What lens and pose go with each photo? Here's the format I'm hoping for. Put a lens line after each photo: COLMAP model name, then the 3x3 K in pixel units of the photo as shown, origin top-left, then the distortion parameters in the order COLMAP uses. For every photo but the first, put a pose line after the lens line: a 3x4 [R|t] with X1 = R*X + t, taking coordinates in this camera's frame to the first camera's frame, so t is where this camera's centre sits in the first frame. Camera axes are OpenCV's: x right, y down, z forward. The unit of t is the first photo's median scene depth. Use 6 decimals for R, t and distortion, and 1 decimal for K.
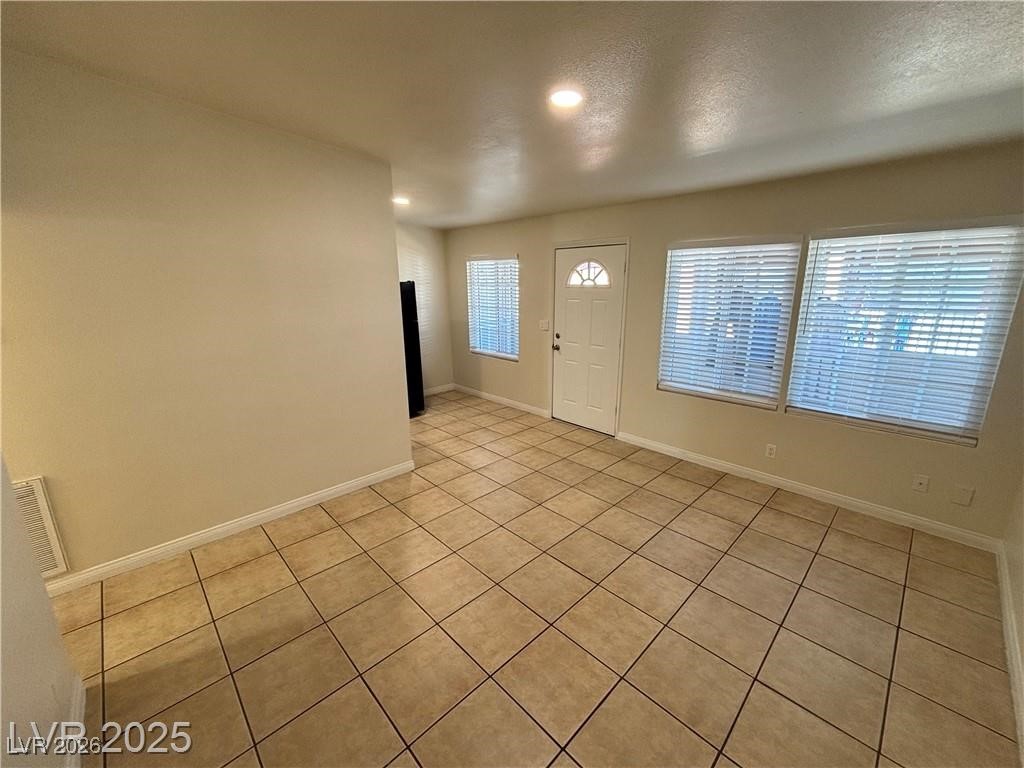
lens RADIAL K [[414.0, 0, 513.3], [0, 414.0, 381.3], [0, 0, 1]] dist [0.001160, 0.000901]
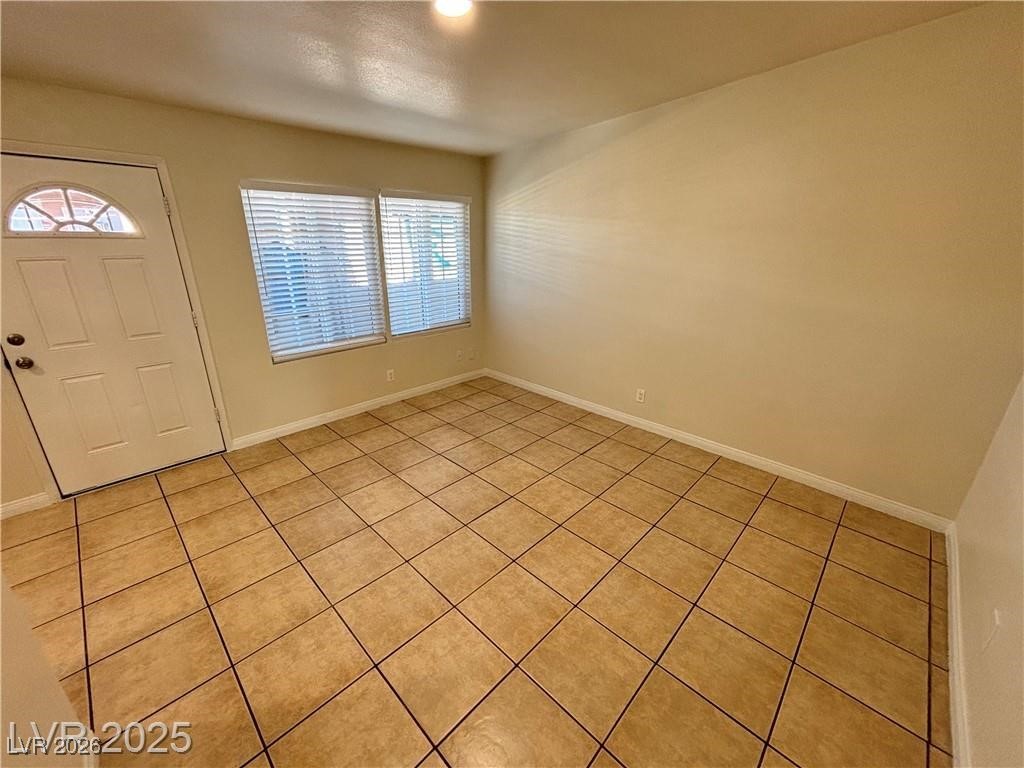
lens RADIAL K [[414.0, 0, 509.1], [0, 414.0, 382.7], [0, 0, 1]] dist [0.001160, 0.000901]
pose [[-0.029857, -0.330936, 0.943181, -0.582946], [0.223488, 0.917503, 0.329001, -0.144567], [-0.974249, 0.220612, 0.046566, 0.643215]]
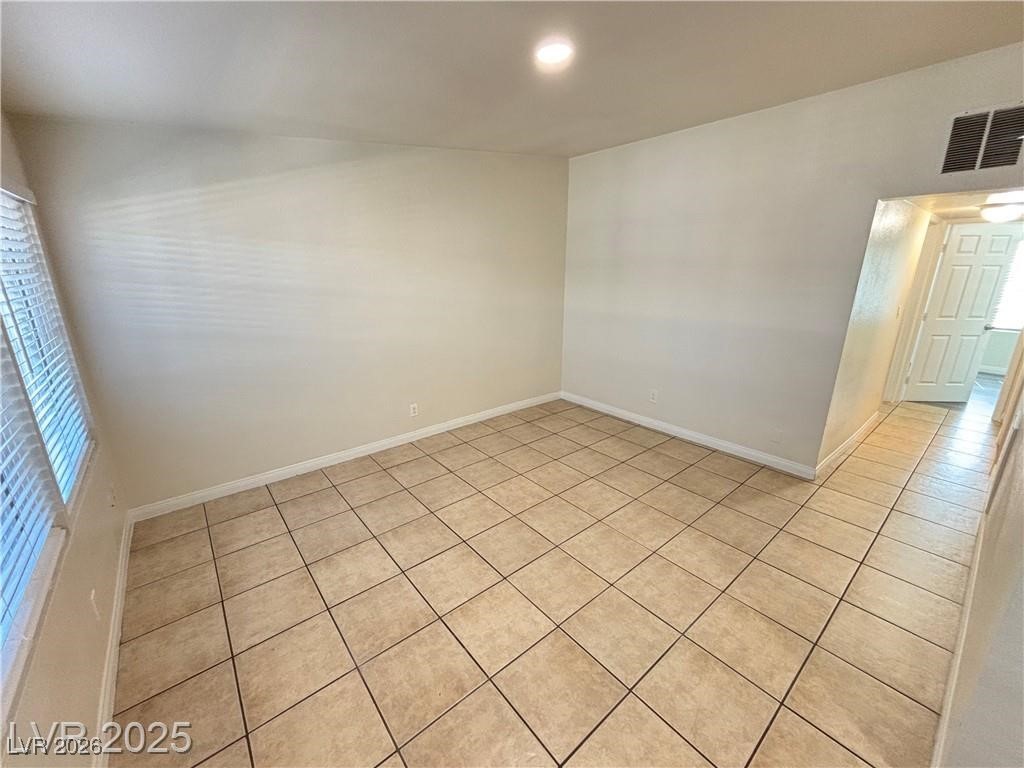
lens RADIAL K [[414.0, 0, 516.9], [0, 414.0, 380.7], [0, 0, 1]] dist [0.001160, 0.000901]
pose [[-0.997237, -0.005047, 0.074118, 0.080130], [0.032199, 0.869750, 0.492441, -0.318772], [-0.066950, 0.493467, -0.867184, 1.343428]]
